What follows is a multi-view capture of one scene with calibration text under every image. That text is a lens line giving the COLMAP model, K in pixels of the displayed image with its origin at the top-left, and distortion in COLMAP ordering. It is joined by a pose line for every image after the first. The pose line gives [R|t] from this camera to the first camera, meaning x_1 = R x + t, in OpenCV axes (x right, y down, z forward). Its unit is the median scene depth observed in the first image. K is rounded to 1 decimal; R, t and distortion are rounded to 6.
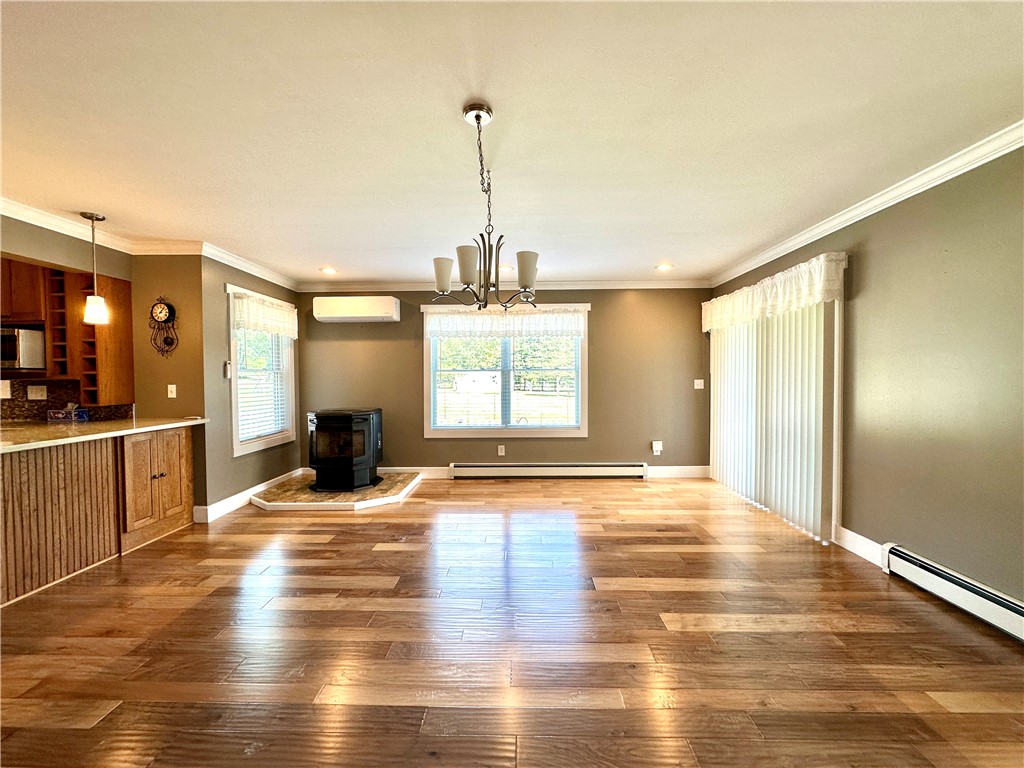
lens RADIAL K [[409.4, 0, 510.8], [0, 409.4, 386.1], [0, 0, 1]] dist [-0.004907, 0.001225]
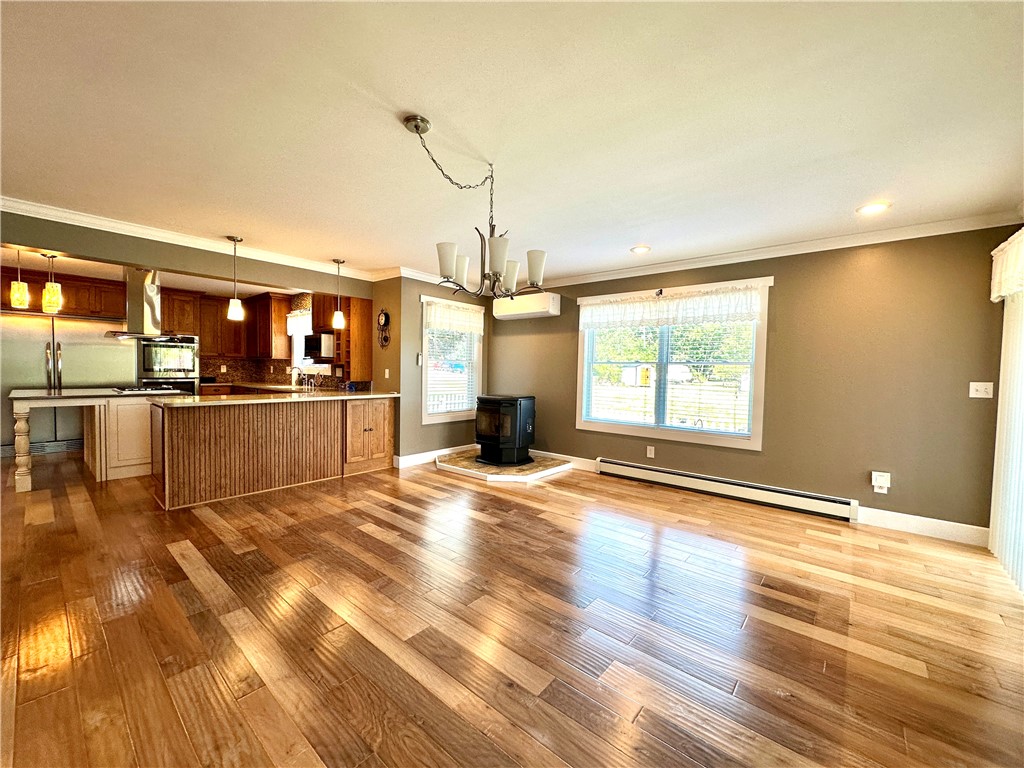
lens RADIAL K [[409.4, 0, 511.4], [0, 409.4, 383.4], [0, 0, 1]] dist [-0.004907, 0.001225]
pose [[0.778480, 0.041873, -0.626271, 0.339070], [-0.040304, 0.999048, 0.016697, 0.004366], [0.626374, 0.012243, 0.779427, 0.119847]]
